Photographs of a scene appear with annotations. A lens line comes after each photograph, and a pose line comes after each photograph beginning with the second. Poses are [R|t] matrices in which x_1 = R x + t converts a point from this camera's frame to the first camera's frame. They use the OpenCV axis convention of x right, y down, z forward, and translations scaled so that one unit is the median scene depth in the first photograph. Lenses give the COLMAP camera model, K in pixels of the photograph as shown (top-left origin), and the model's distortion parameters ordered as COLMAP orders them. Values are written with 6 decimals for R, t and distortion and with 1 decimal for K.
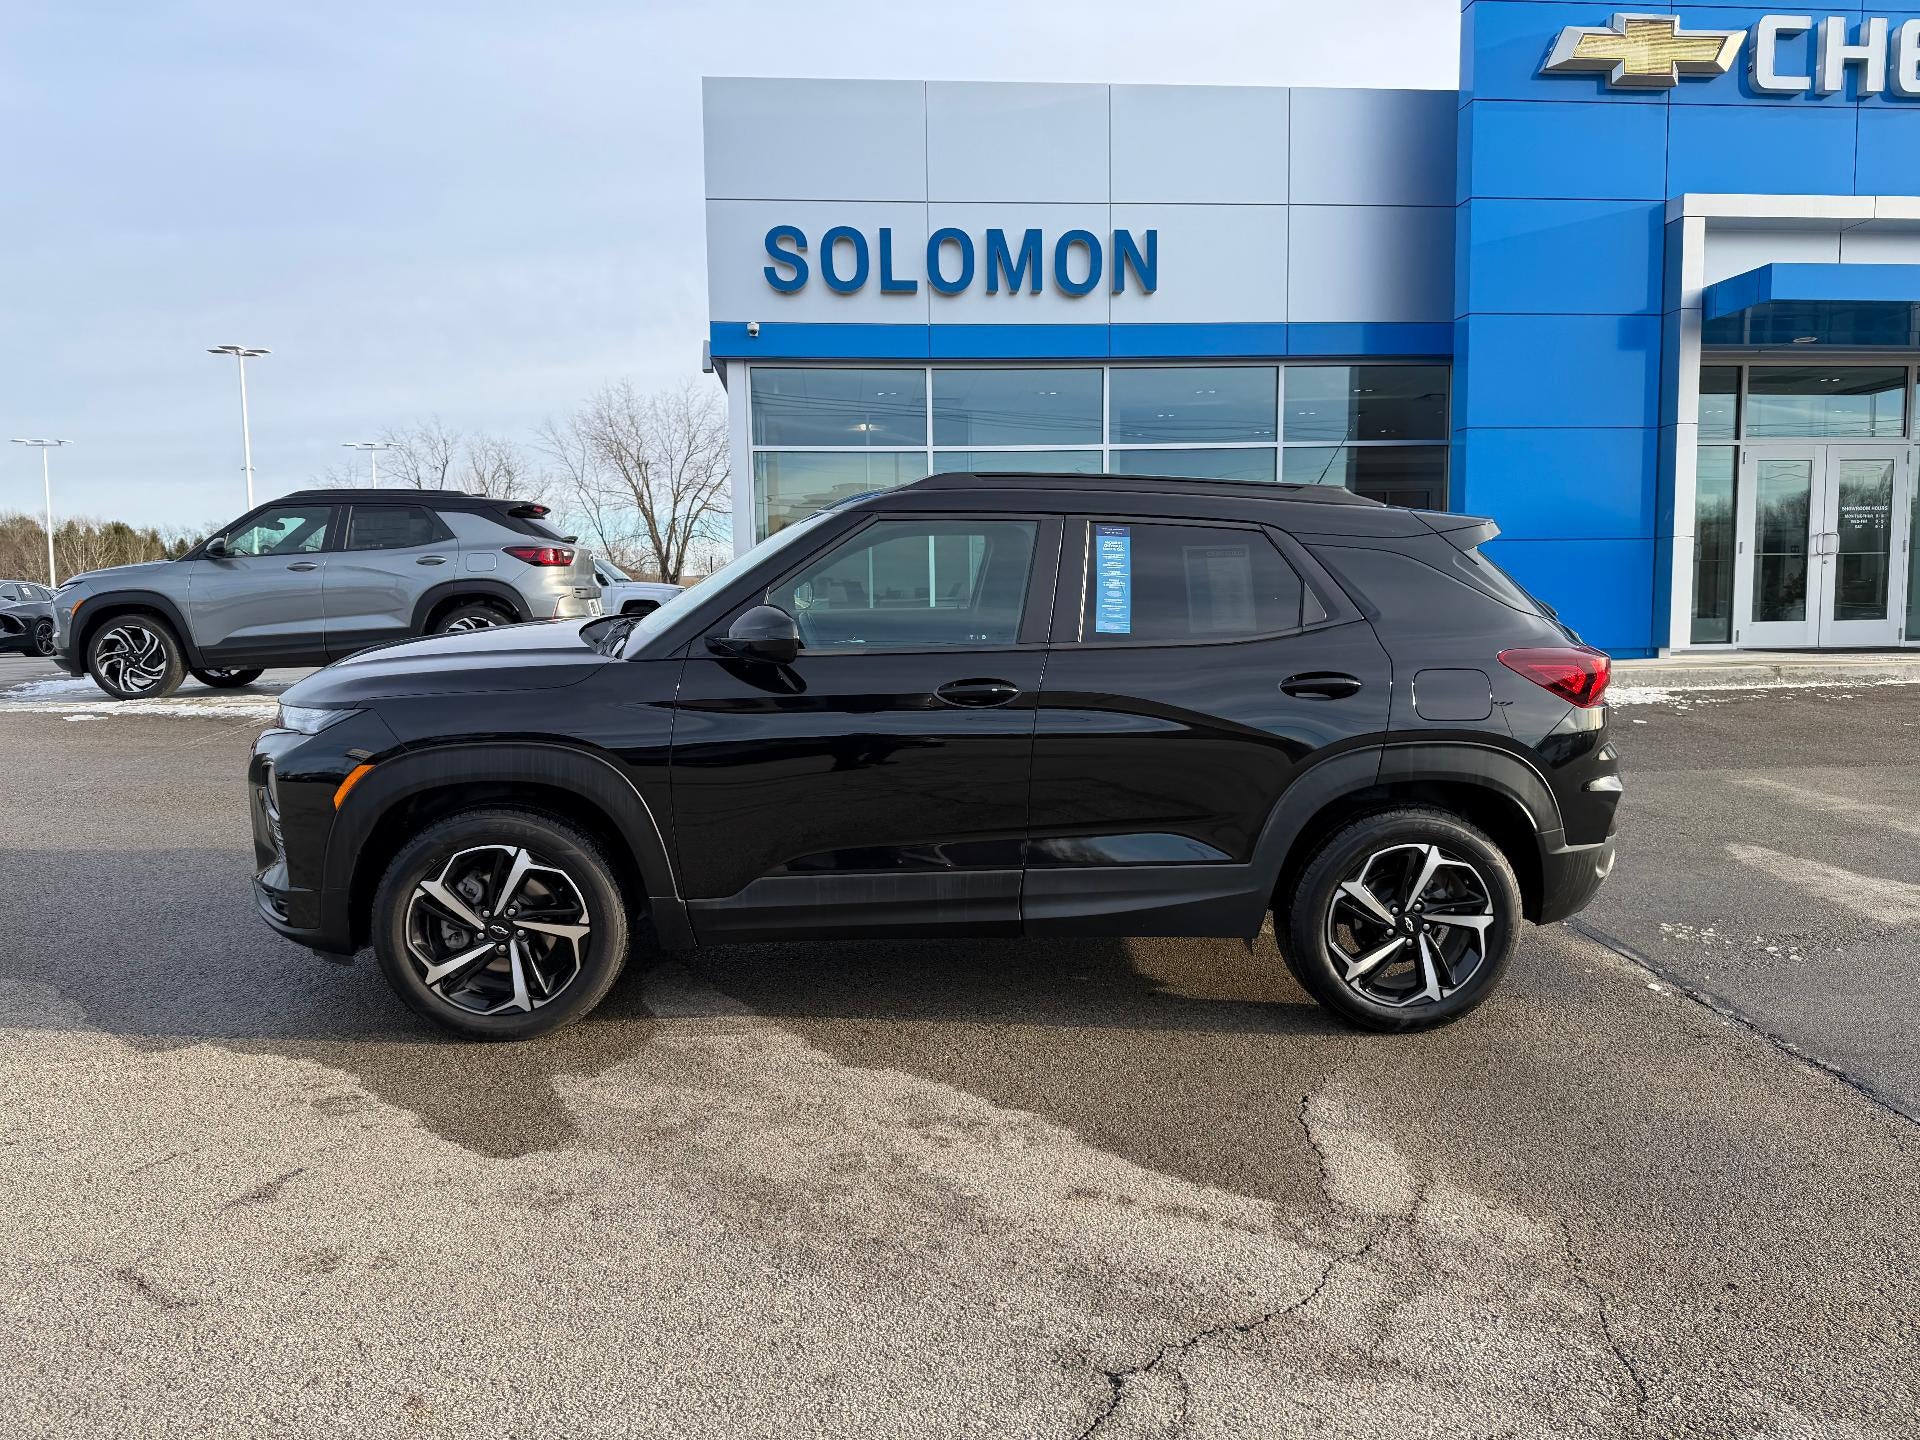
lens RADIAL K [[1300.0, 0, 915.1], [0, 1300.0, 753.2], [0, 0, 1]] dist [0.037105, -0.039936]
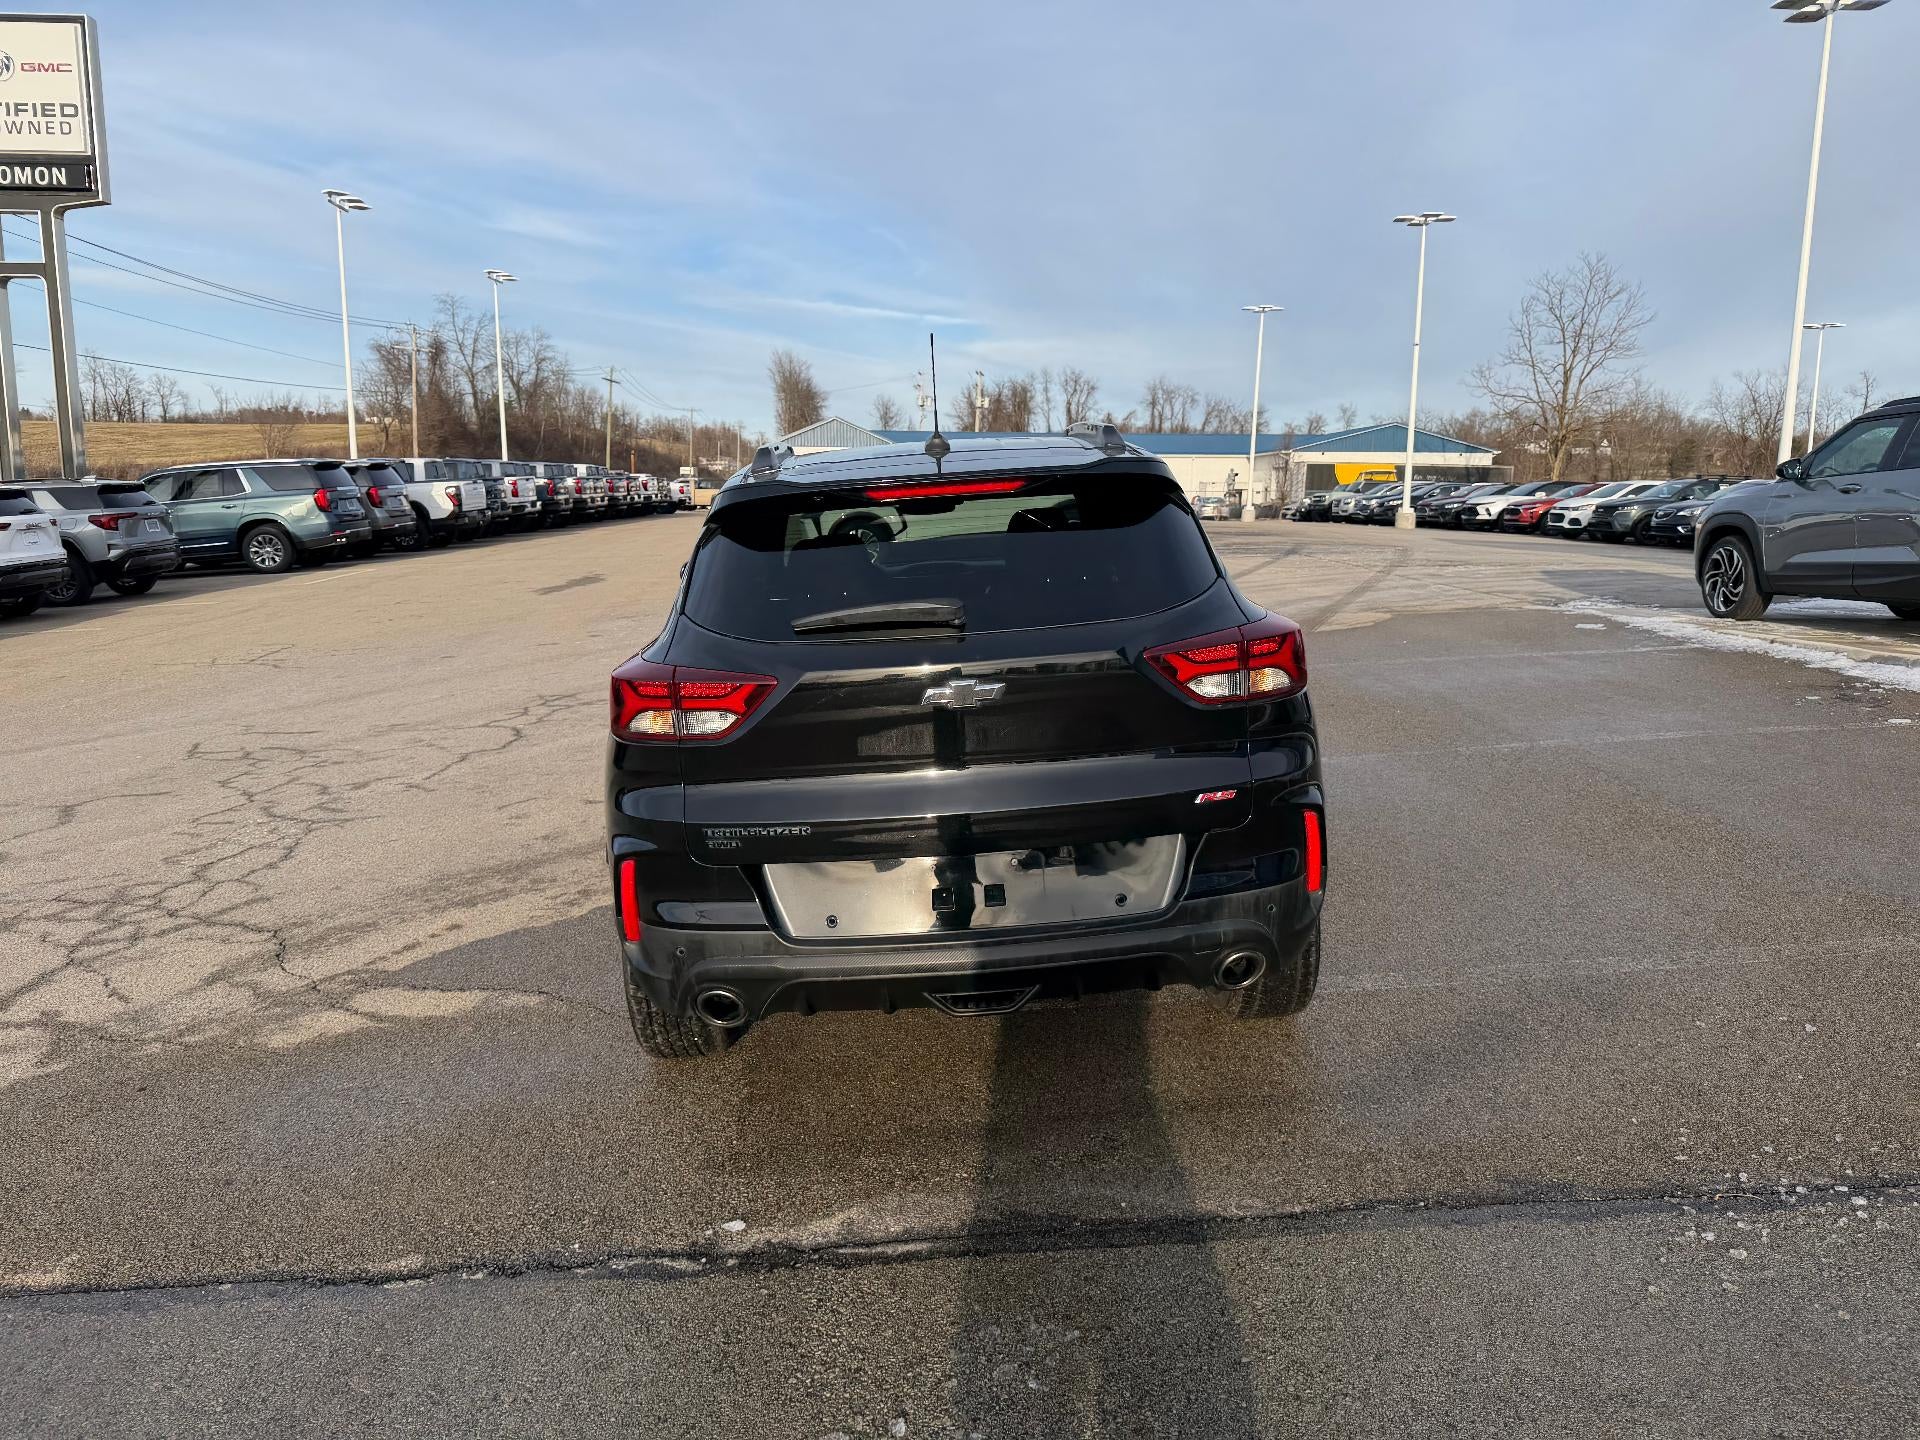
lens RADIAL K [[1300.0, 0, 960.5], [0, 1300.0, 702.8], [0, 0, 1]] dist [0.037105, -0.039936]
pose [[-0.001691, 0.159015, -0.987275, 0.895106], [-0.120071, 0.980101, 0.158065, -0.139861], [0.992764, 0.118810, 0.017436, 0.836471]]
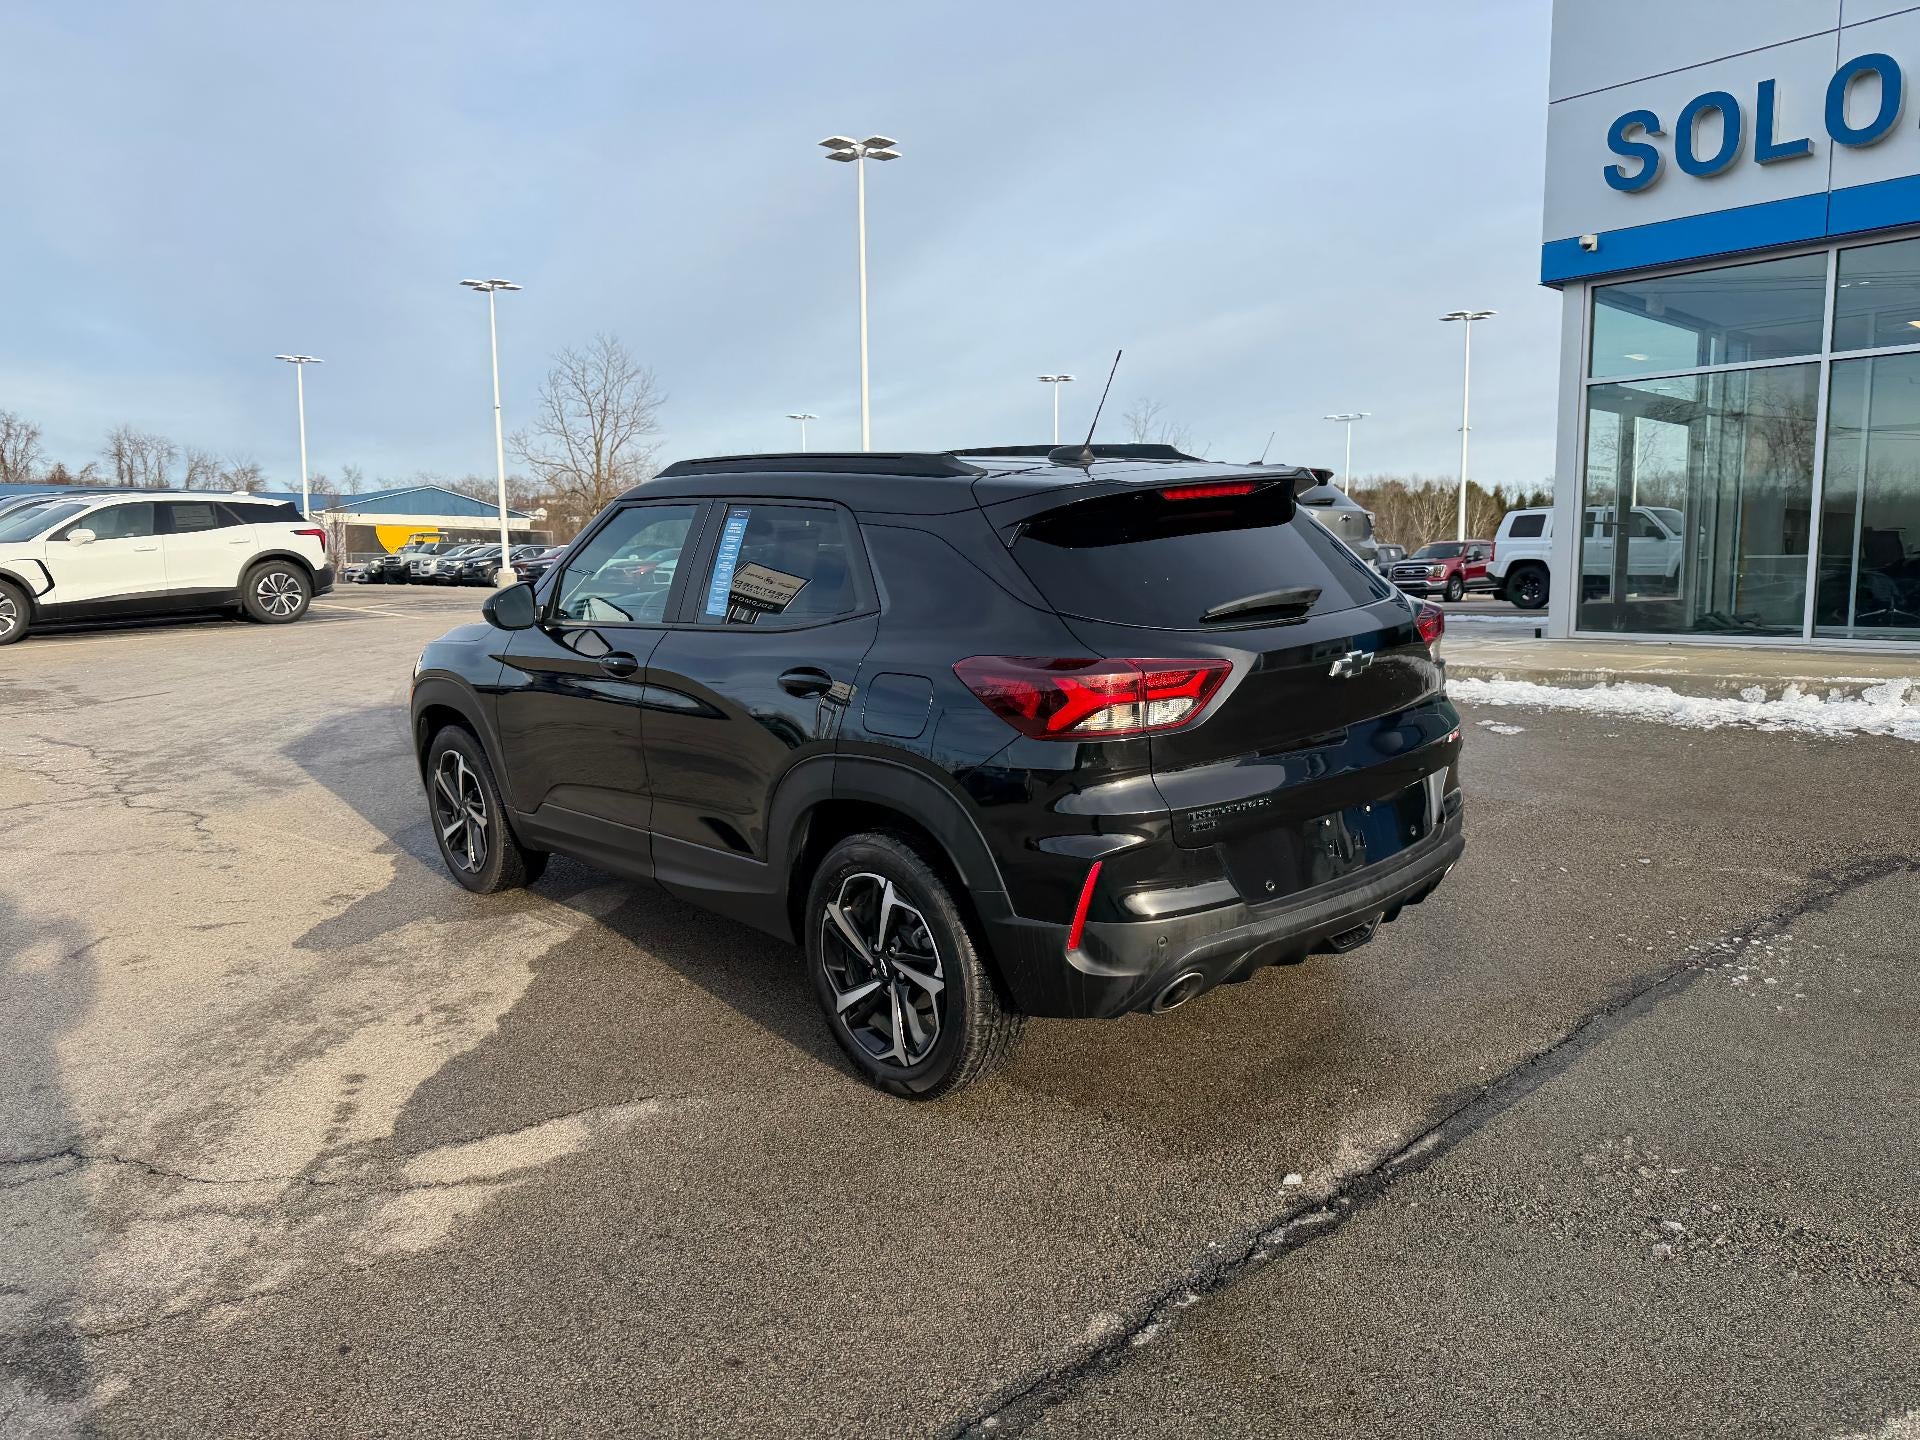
lens RADIAL K [[1300.0, 0, 938.7], [0, 1300.0, 719.1], [0, 0, 1]] dist [0.037105, -0.039936]
pose [[0.626924, 0.094986, -0.773268, 0.736095], [-0.087698, 0.994835, 0.051102, -0.054460], [0.774129, 0.035777, 0.632017, 0.344466]]
